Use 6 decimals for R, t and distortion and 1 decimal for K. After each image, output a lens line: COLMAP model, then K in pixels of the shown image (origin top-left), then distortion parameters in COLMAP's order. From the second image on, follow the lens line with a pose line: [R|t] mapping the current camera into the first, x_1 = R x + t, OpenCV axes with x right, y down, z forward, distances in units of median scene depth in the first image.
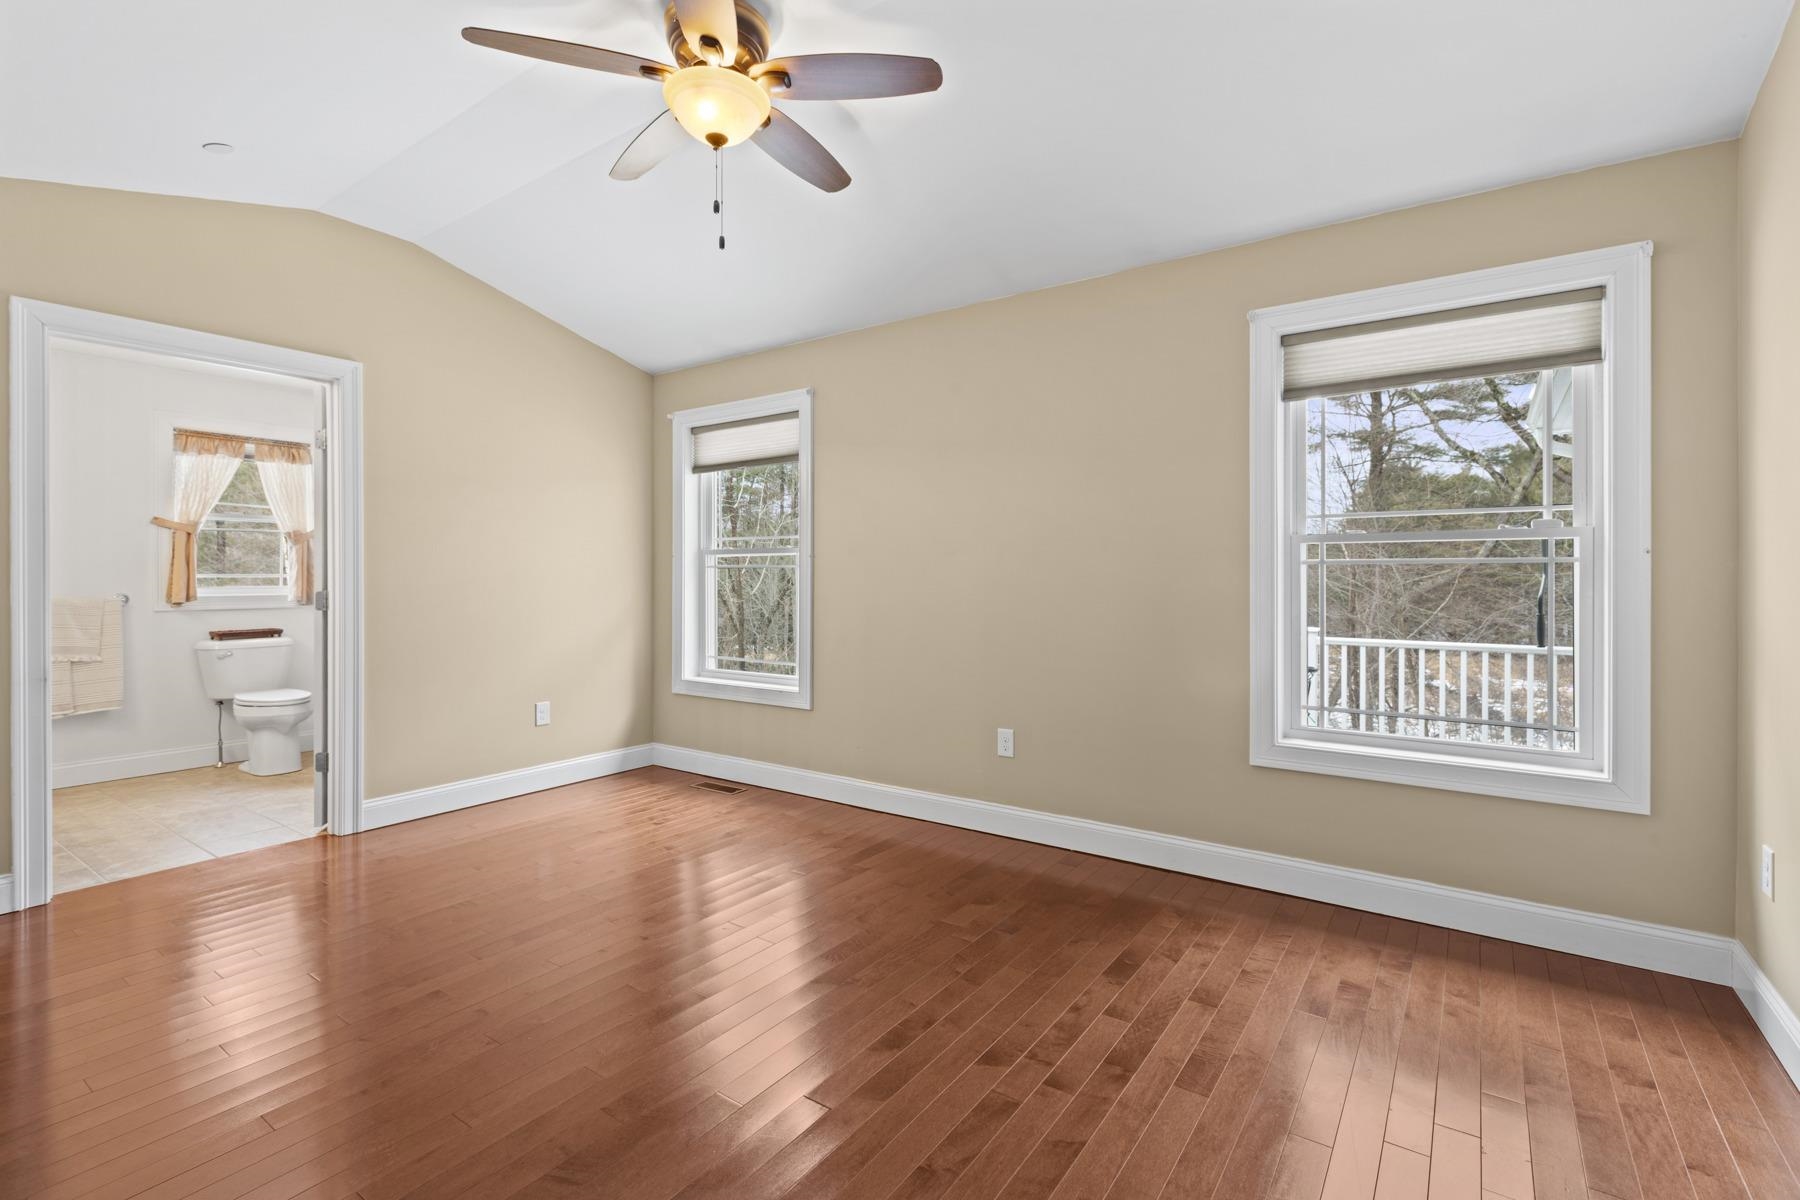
lens RADIAL K [[810.4, 0, 890.3], [0, 810.4, 600.6], [0, 0, 1]] dist [0.006836, -0.004349]
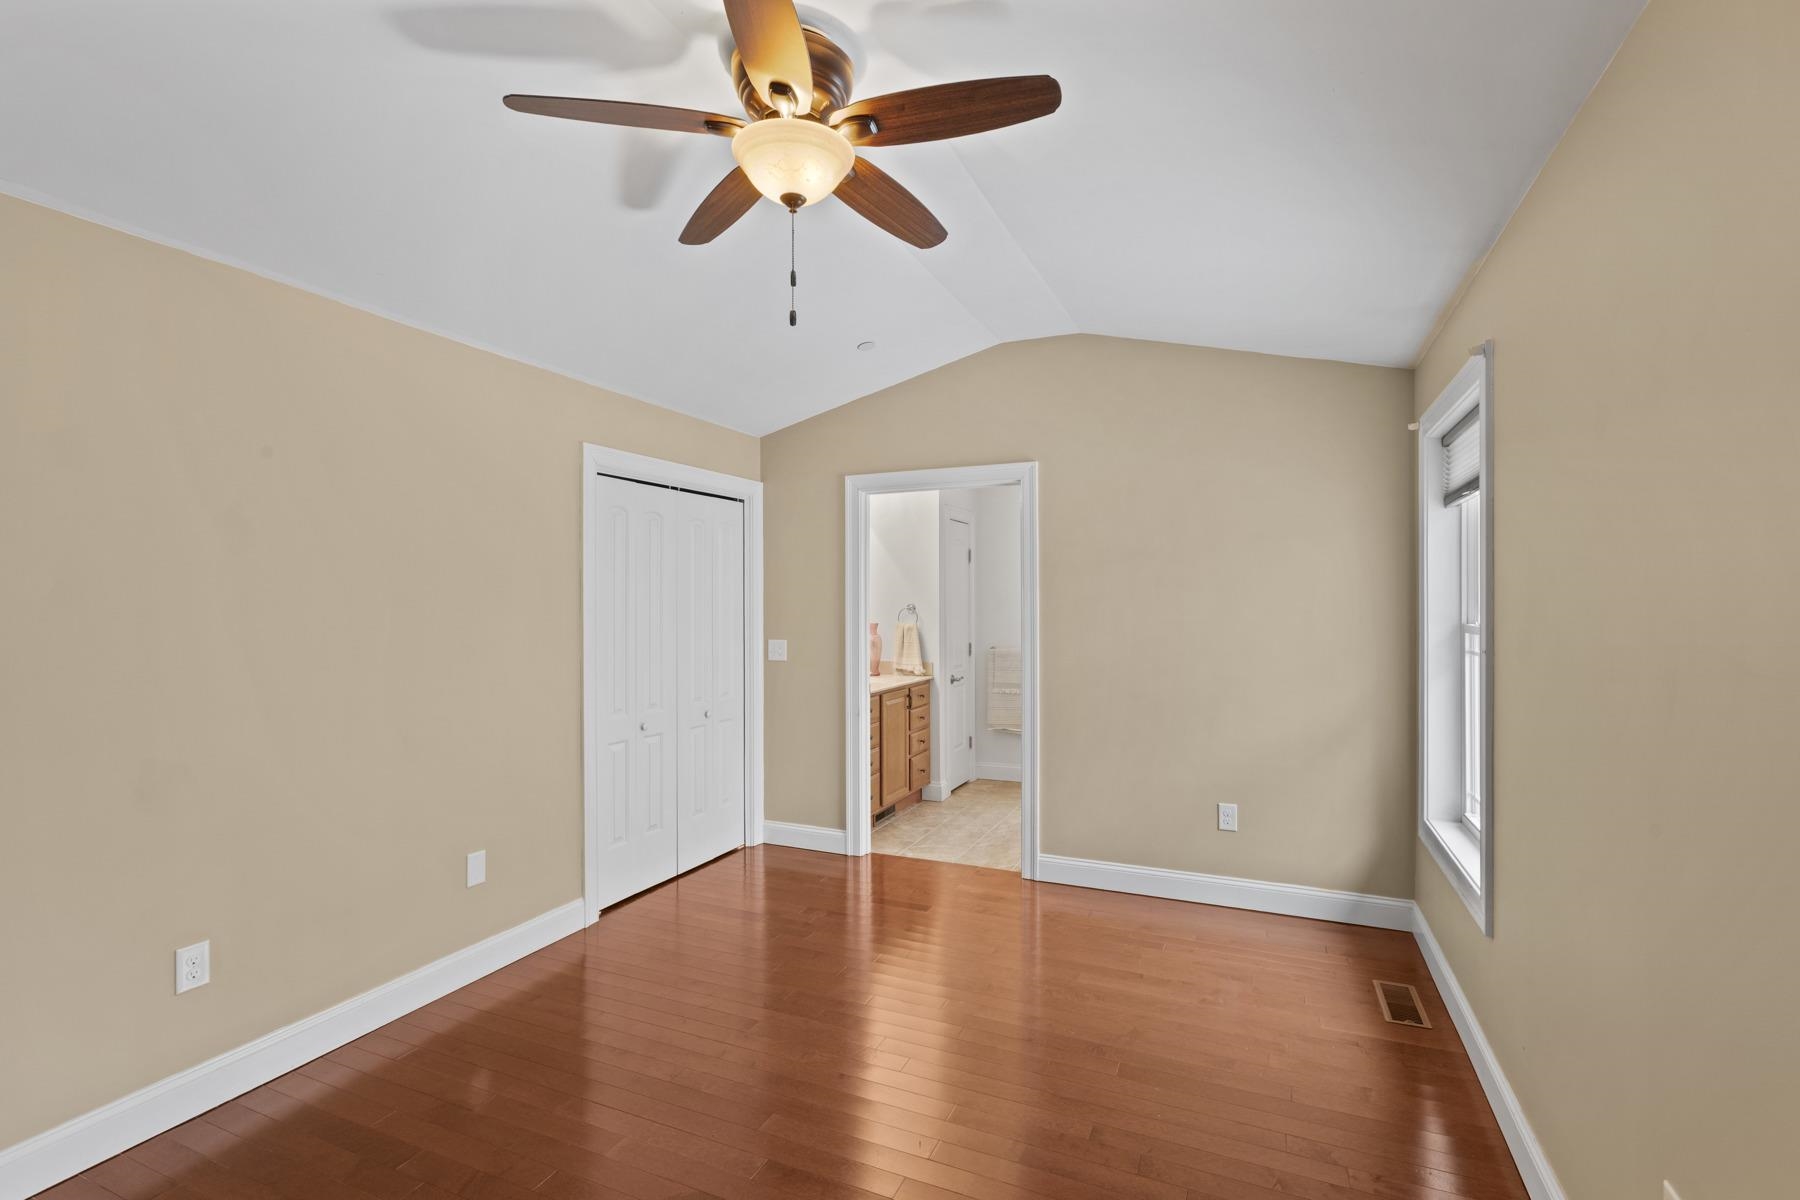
lens RADIAL K [[810.4, 0, 890.3], [0, 810.4, 600.6], [0, 0, 1]] dist [0.006836, -0.004349]
pose [[0.208764, -0.003976, -0.977958, 0.397157], [-0.029598, 0.999508, -0.010381, -0.081690], [0.977518, 0.031113, 0.208544, 0.564457]]
